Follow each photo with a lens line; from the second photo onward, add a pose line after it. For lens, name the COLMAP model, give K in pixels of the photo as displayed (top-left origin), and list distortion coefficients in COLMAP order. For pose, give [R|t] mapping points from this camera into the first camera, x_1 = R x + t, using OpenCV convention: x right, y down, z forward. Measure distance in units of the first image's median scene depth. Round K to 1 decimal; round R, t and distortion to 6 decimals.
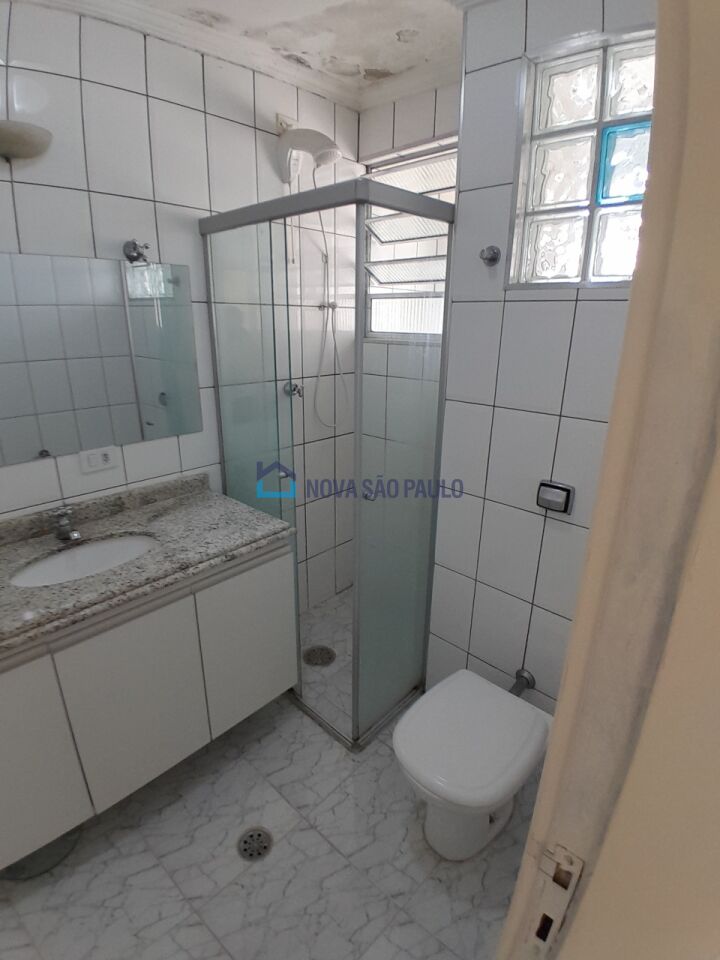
lens RADIAL K [[479.3, 0, 355.6], [0, 479.3, 479.9], [0, 0, 1]] dist [0.004866, -0.047319]
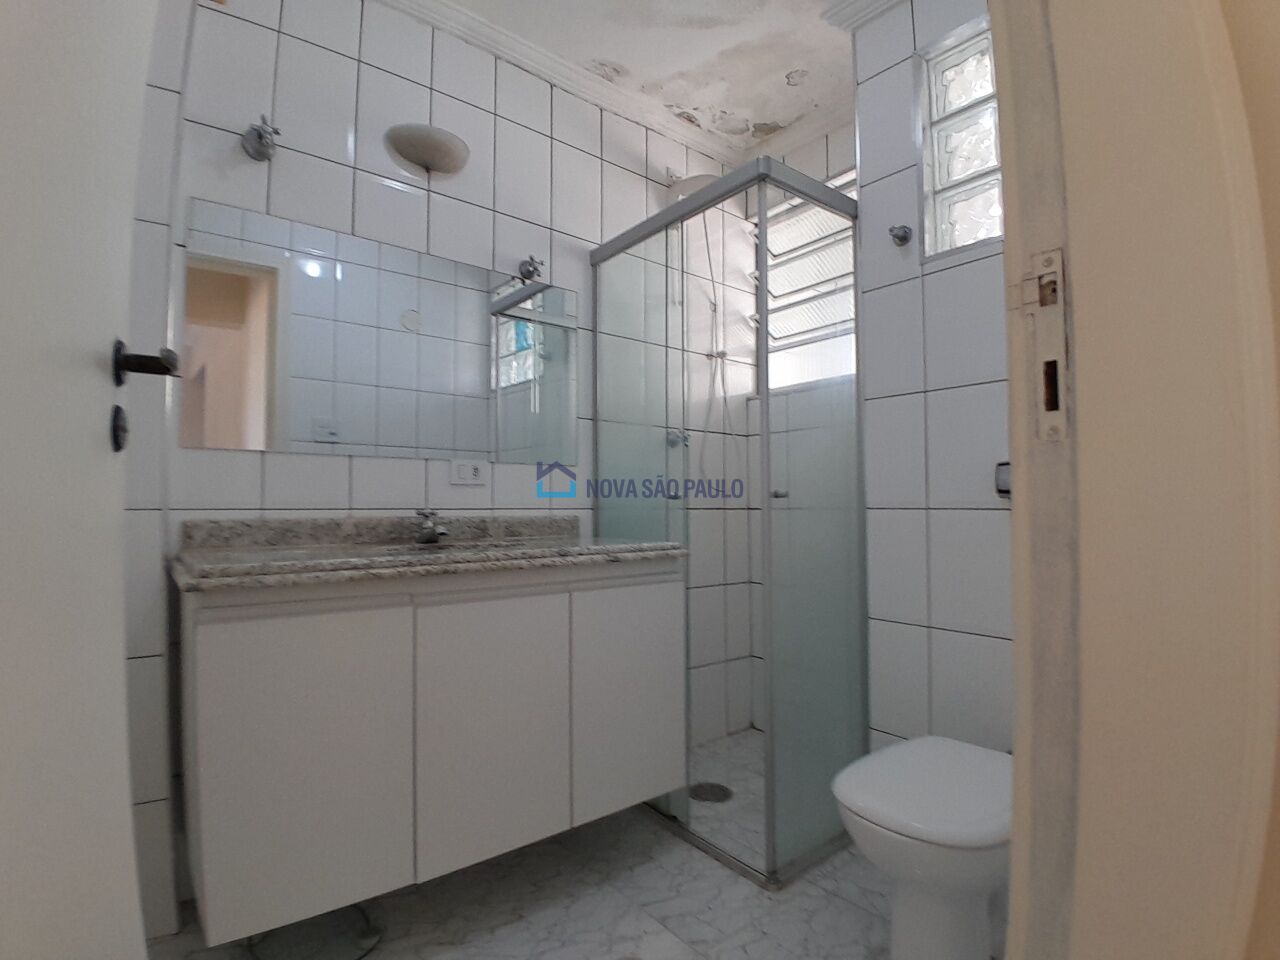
lens RADIAL K [[639.0, 0, 638.9], [0, 639.0, 487.2], [0, 0, 1]] dist [0.004866, -0.047319]
pose [[0.989972, -0.019966, -0.139846, -0.054030], [-0.029136, 0.939818, -0.340432, 0.373785], [0.138227, 0.341092, 0.929811, -0.056581]]
